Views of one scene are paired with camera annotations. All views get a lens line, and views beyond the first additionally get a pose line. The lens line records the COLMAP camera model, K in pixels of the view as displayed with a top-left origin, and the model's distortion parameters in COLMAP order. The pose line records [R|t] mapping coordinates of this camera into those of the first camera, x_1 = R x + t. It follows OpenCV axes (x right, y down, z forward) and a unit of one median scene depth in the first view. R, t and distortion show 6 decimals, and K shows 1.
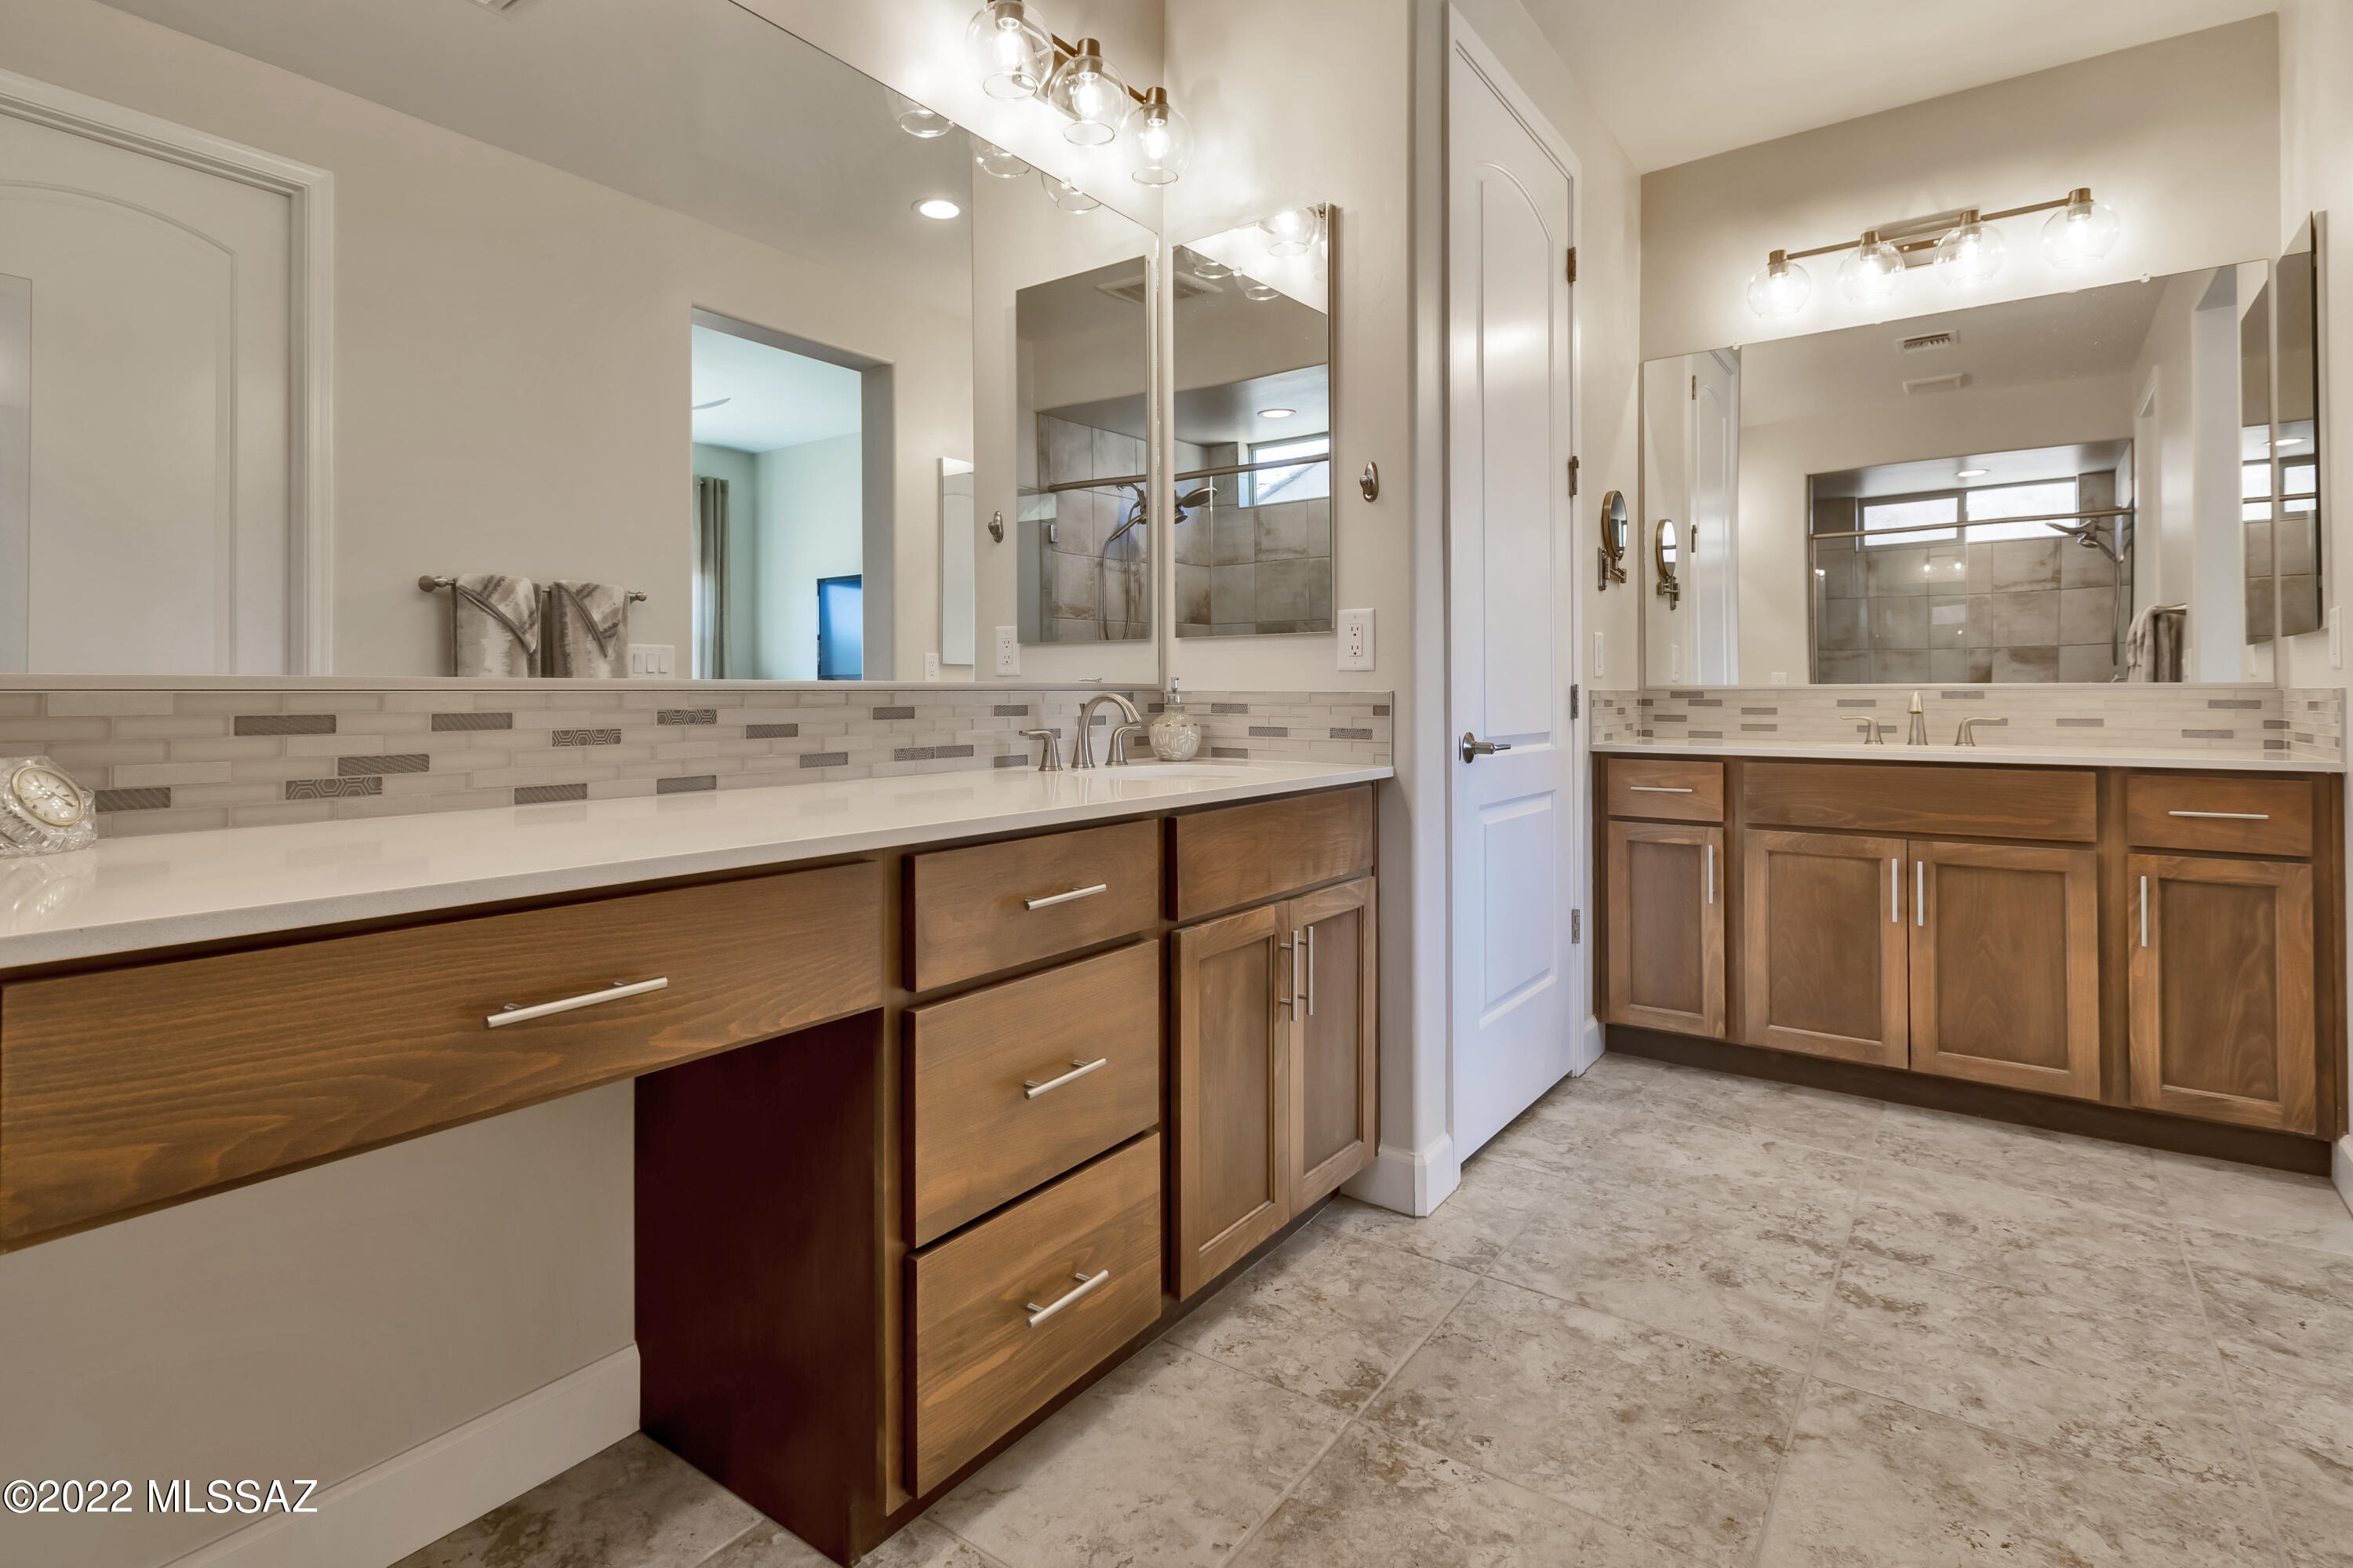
lens RADIAL K [[1121.5, 0, 1176.3], [0, 1121.5, 680.1], [0, 0, 1]] dist [0.004198, 0.001170]
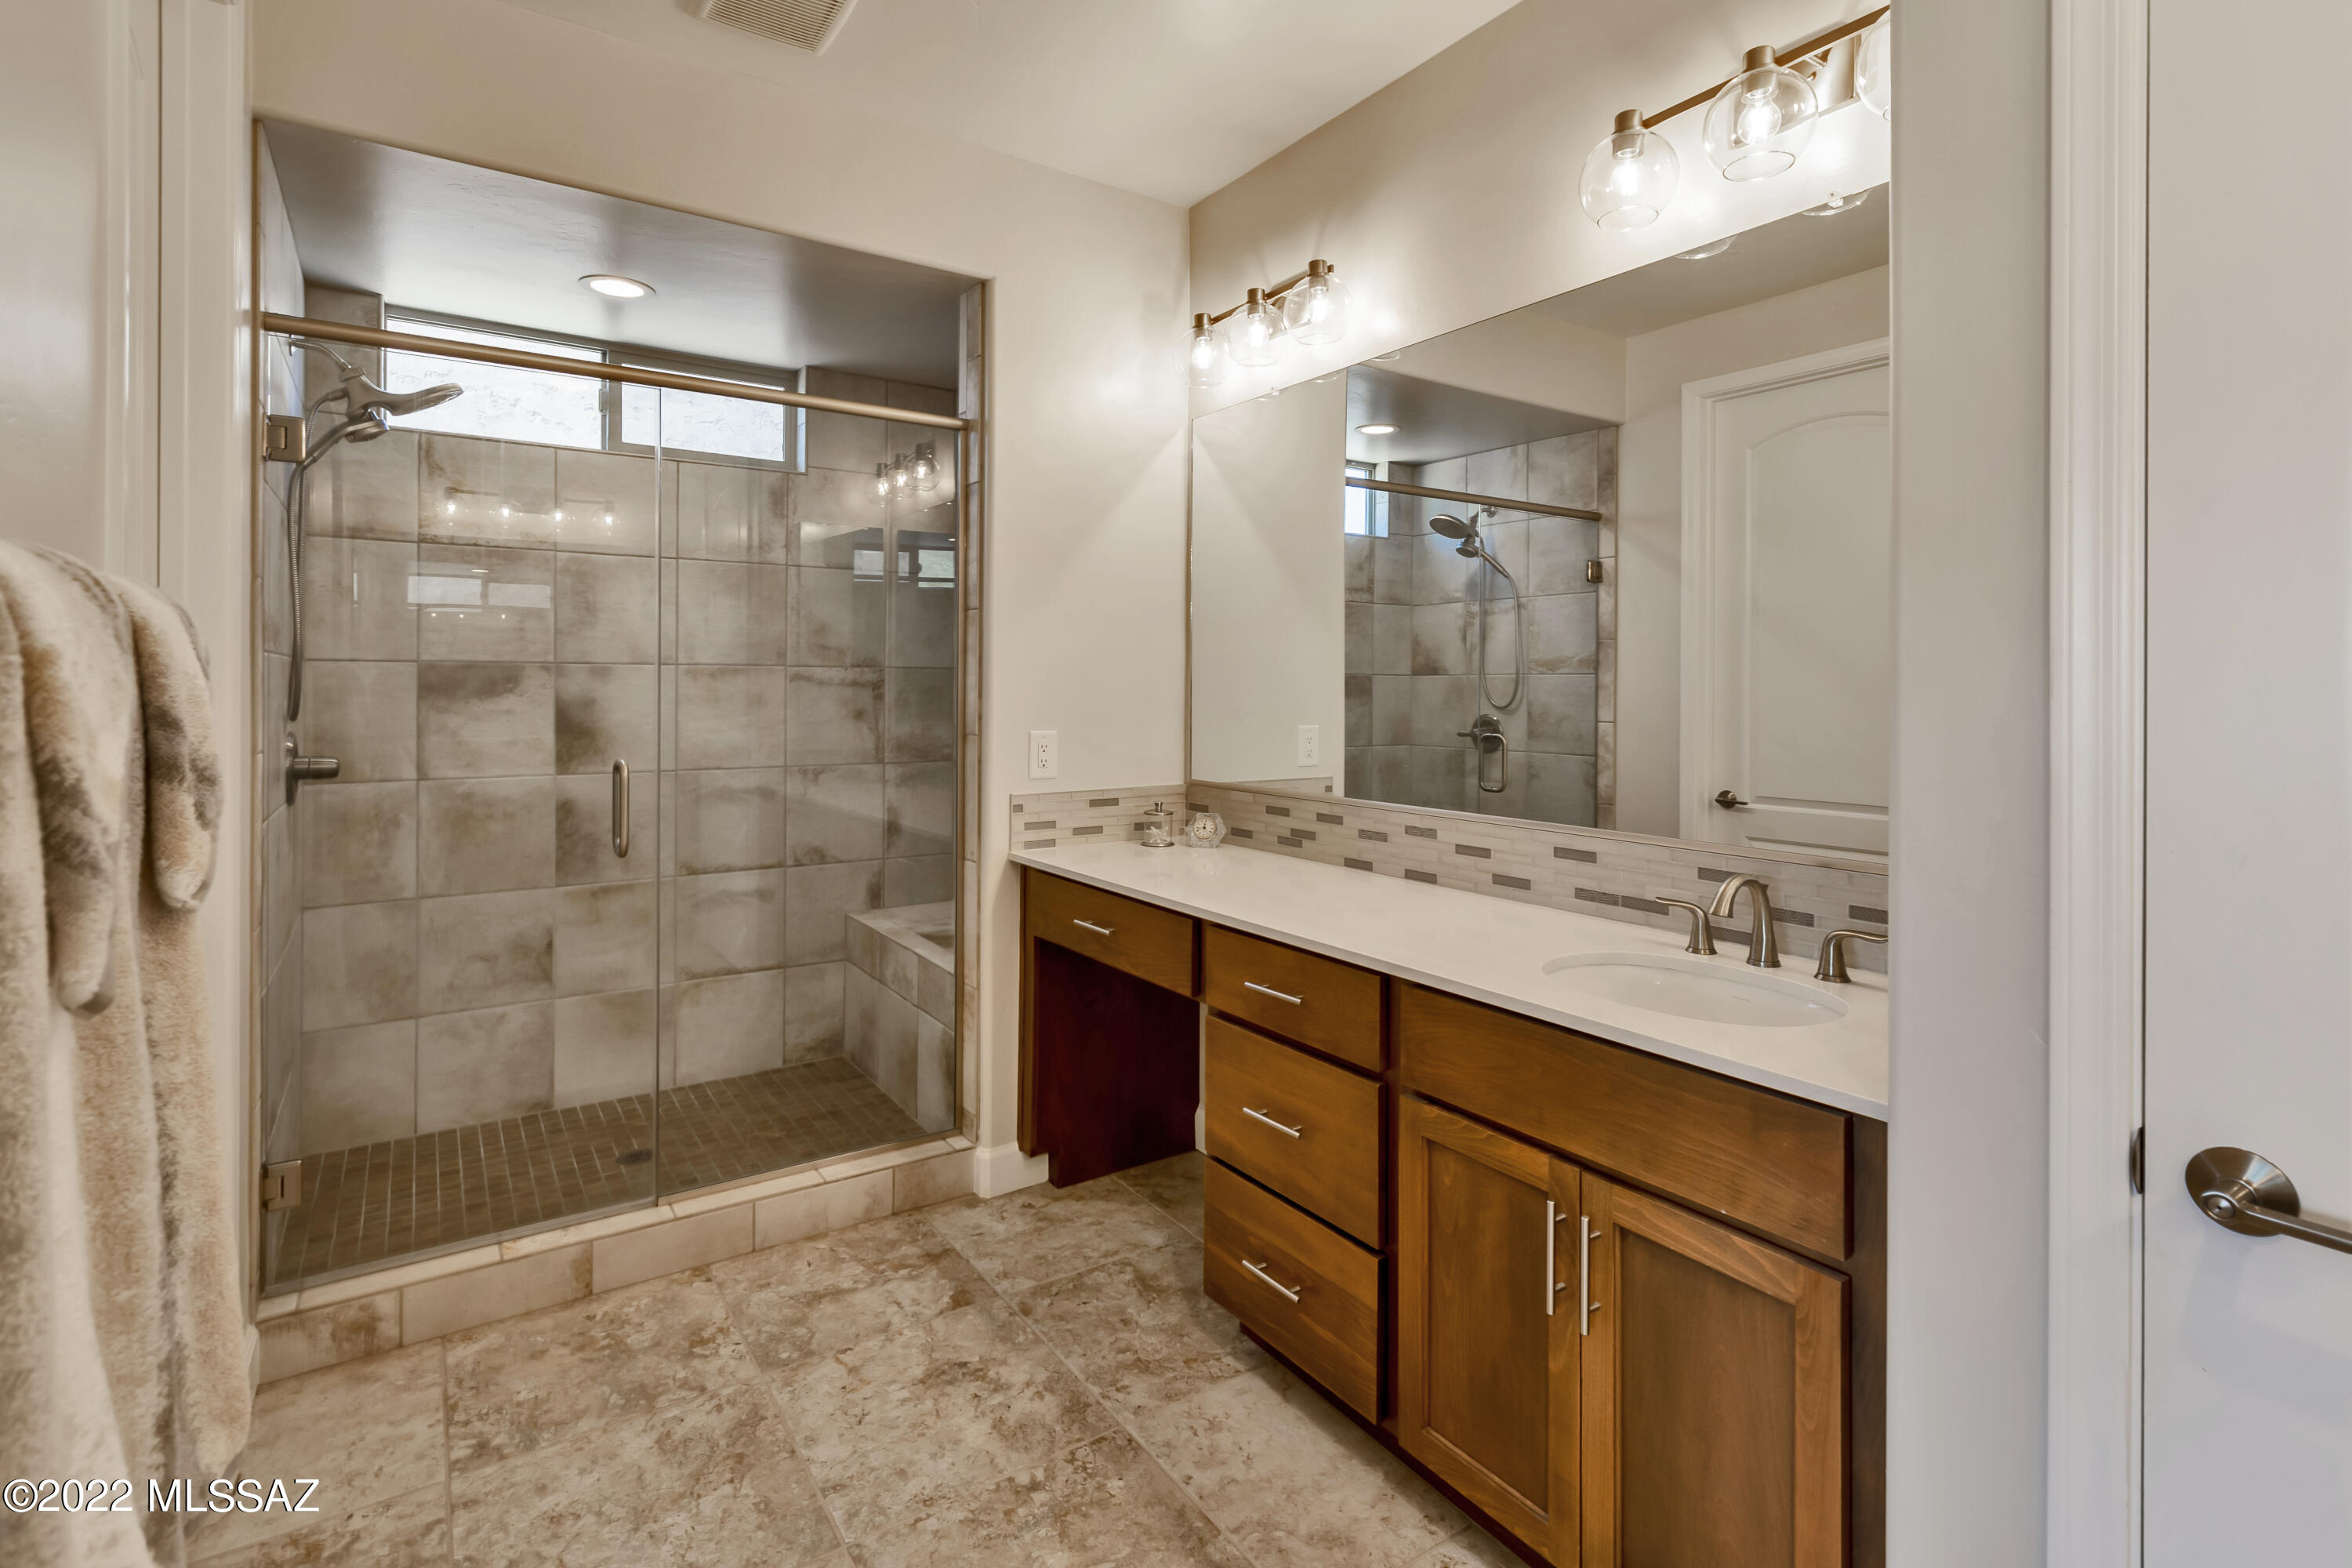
lens RADIAL K [[1121.0, 0, 1162.2], [0, 1121.0, 686.9], [0, 0, 1]] dist [0.004198, 0.001170]
pose [[-0.337114, 0.000535, -0.941464, 1.116735], [0.000844, 1.000000, 0.000266, -0.165250], [0.941464, -0.000705, -0.337114, 1.192433]]
